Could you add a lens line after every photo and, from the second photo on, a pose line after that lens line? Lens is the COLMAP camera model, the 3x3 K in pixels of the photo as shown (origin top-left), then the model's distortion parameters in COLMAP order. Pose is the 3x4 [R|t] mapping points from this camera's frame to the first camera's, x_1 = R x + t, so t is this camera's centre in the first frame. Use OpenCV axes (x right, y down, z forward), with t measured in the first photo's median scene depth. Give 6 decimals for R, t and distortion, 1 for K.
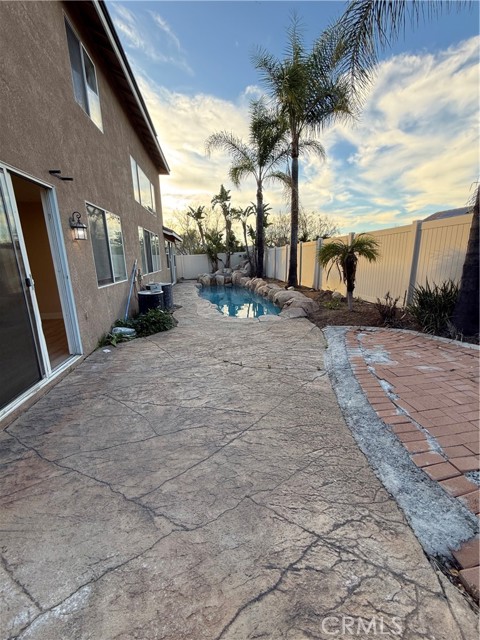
lens RADIAL K [[254.3, 0, 237.9], [0, 254.3, 325.3], [0, 0, 1]] dist [-0.001060, 0.000529]
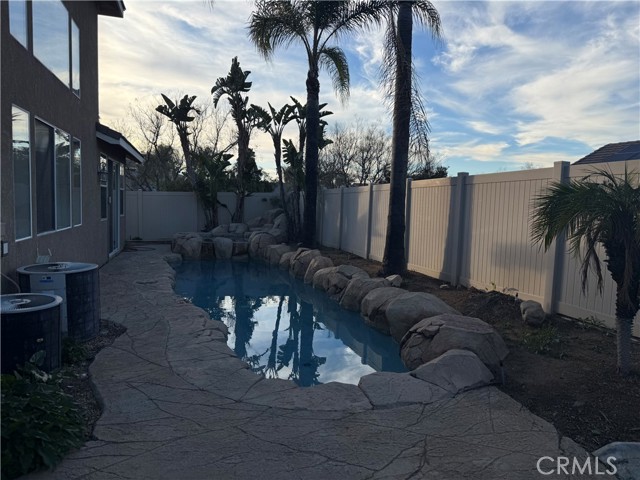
lens RADIAL K [[449.9, 0, 321.4], [0, 449.9, 243.9], [0, 0, 1]] dist [0.035777, -0.052810]
pose [[0.985541, 0.036673, 0.165424, -0.025512], [-0.008065, 0.985344, -0.170390, -0.040490], [-0.169248, 0.166592, 0.971392, 0.149148]]
